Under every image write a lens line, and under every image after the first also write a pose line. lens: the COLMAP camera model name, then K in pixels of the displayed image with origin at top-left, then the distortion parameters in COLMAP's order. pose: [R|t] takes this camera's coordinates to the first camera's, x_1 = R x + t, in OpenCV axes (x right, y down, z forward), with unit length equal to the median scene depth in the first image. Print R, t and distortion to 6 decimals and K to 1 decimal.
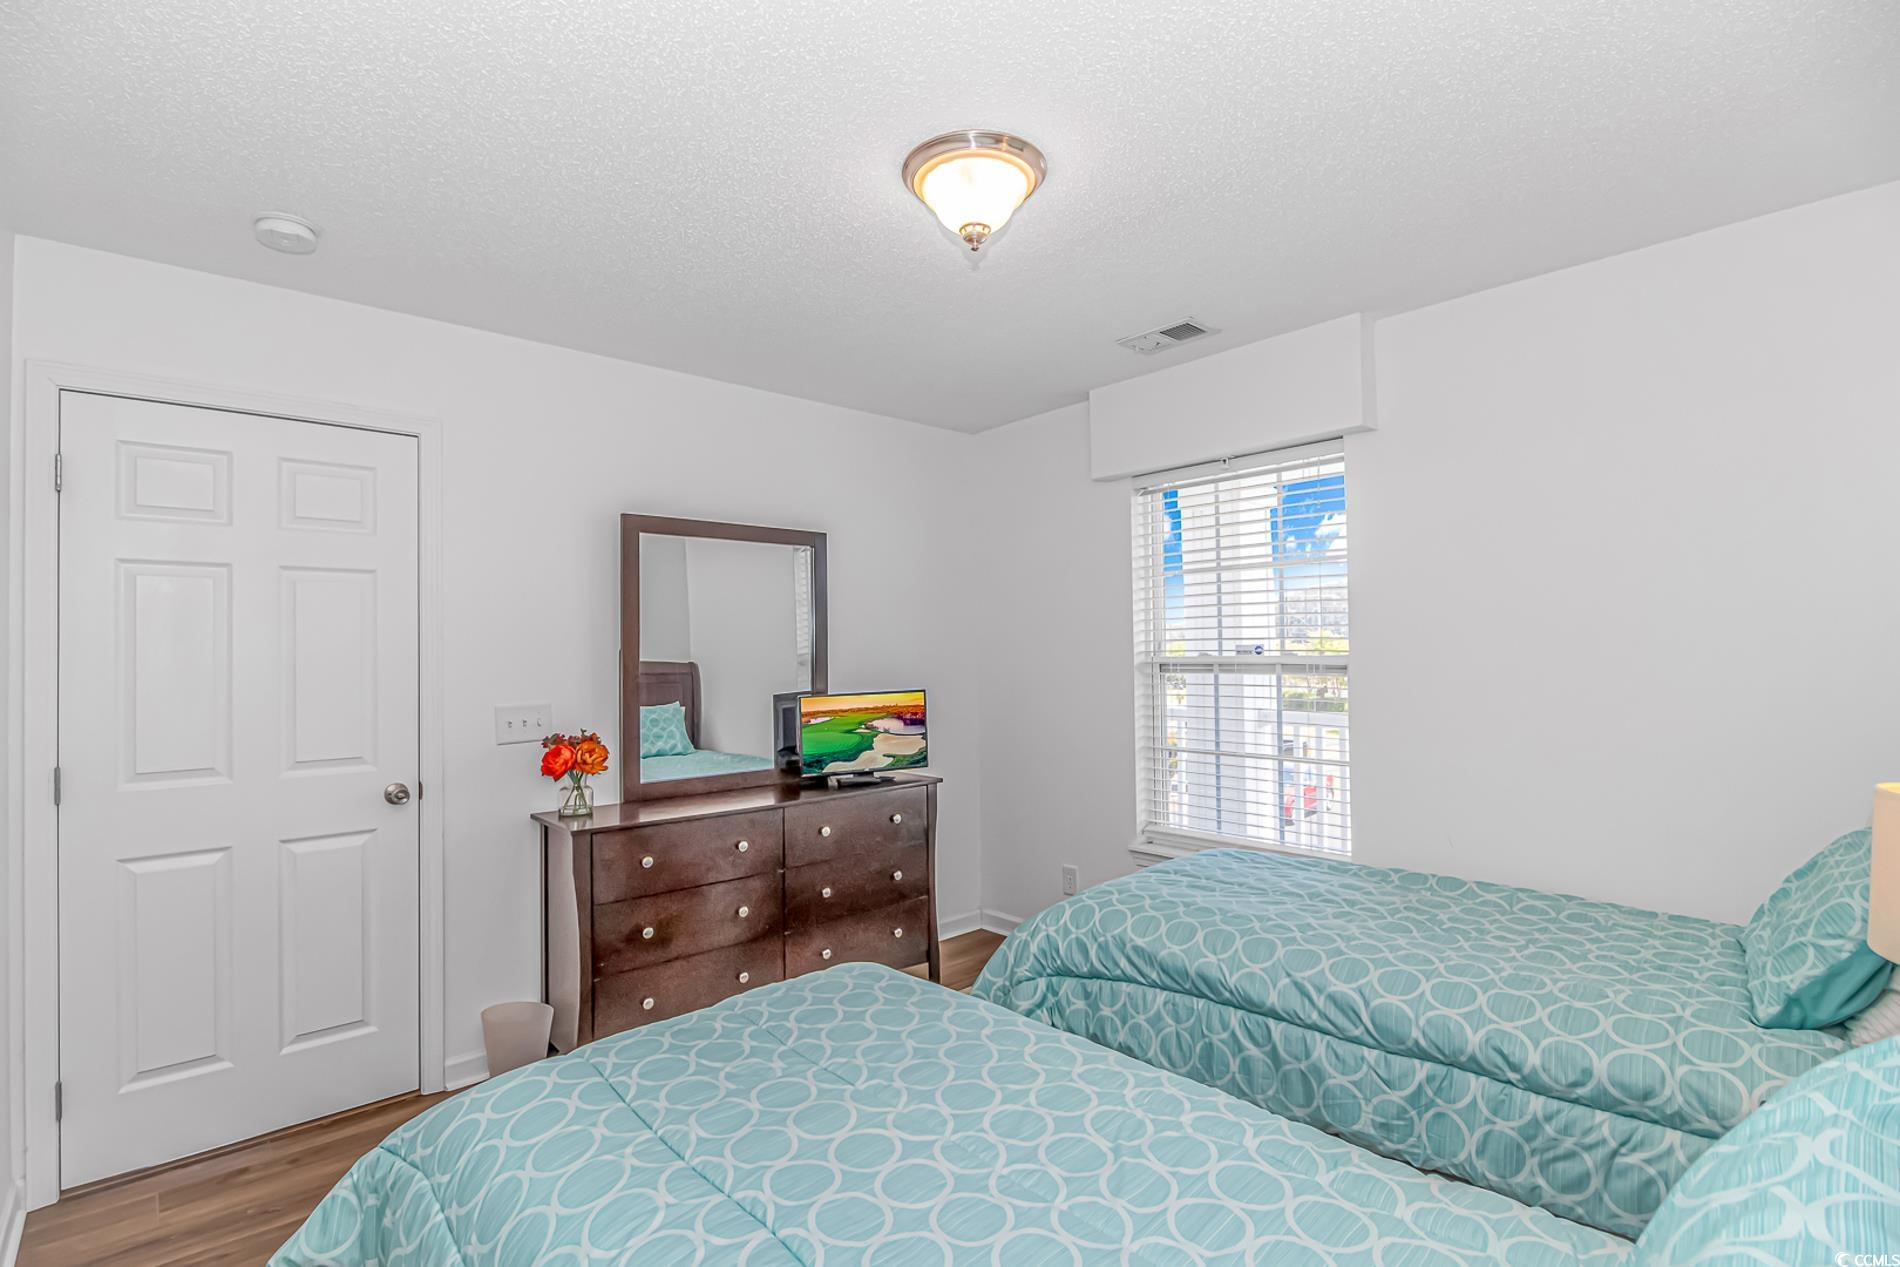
lens RADIAL K [[902.6, 0, 948.8], [0, 902.6, 639.0], [0, 0, 1]] dist [0.000632, 0.000123]
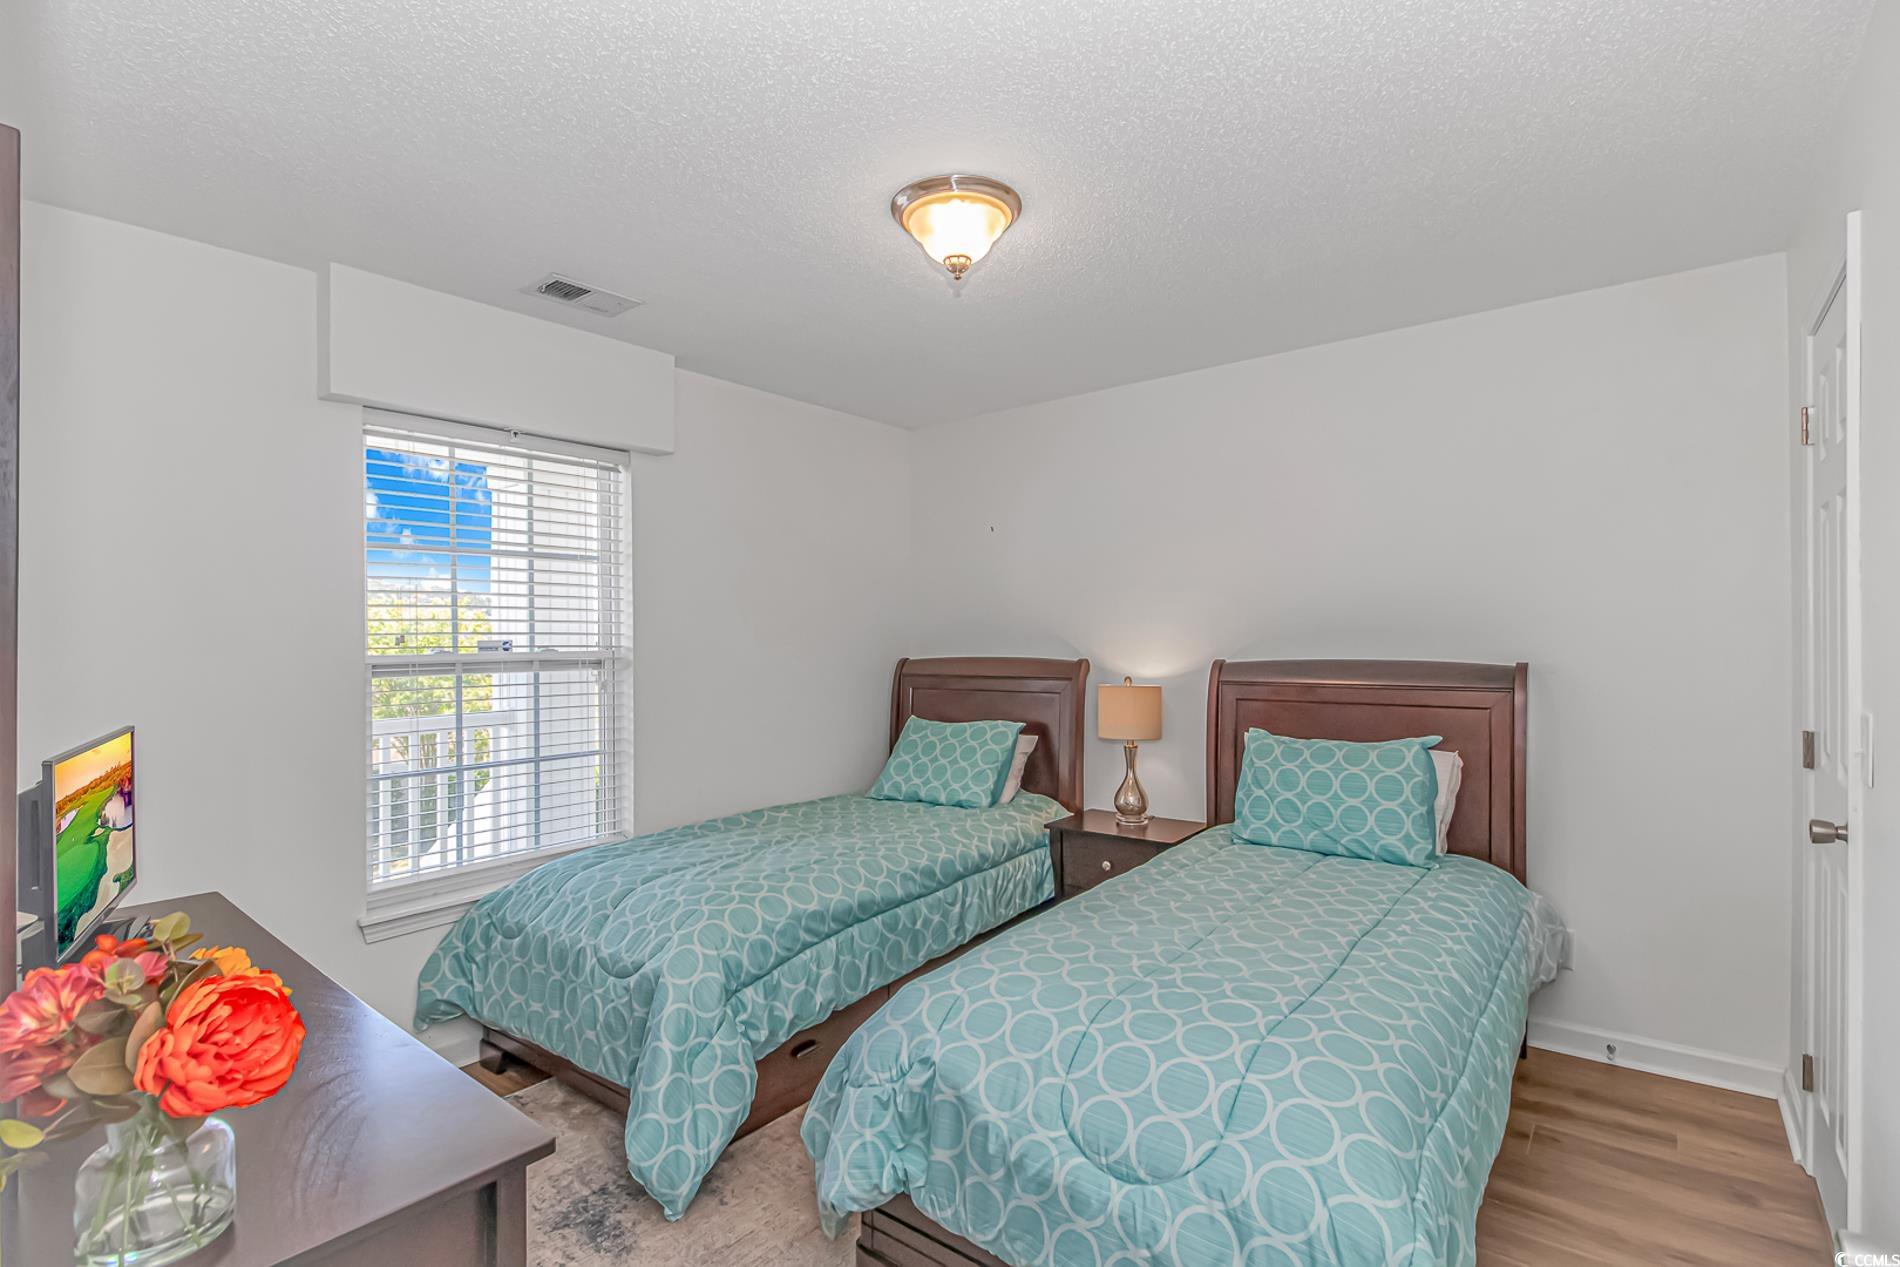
lens RADIAL K [[902.6, 0, 948.8], [0, 902.6, 639.0], [0, 0, 1]] dist [0.000632, 0.000123]
pose [[-0.173137, 0.011043, 0.984836, -0.654384], [-0.000665, 0.999936, -0.011329, 0.015573], [-0.984898, -0.002617, -0.173119, 0.741373]]
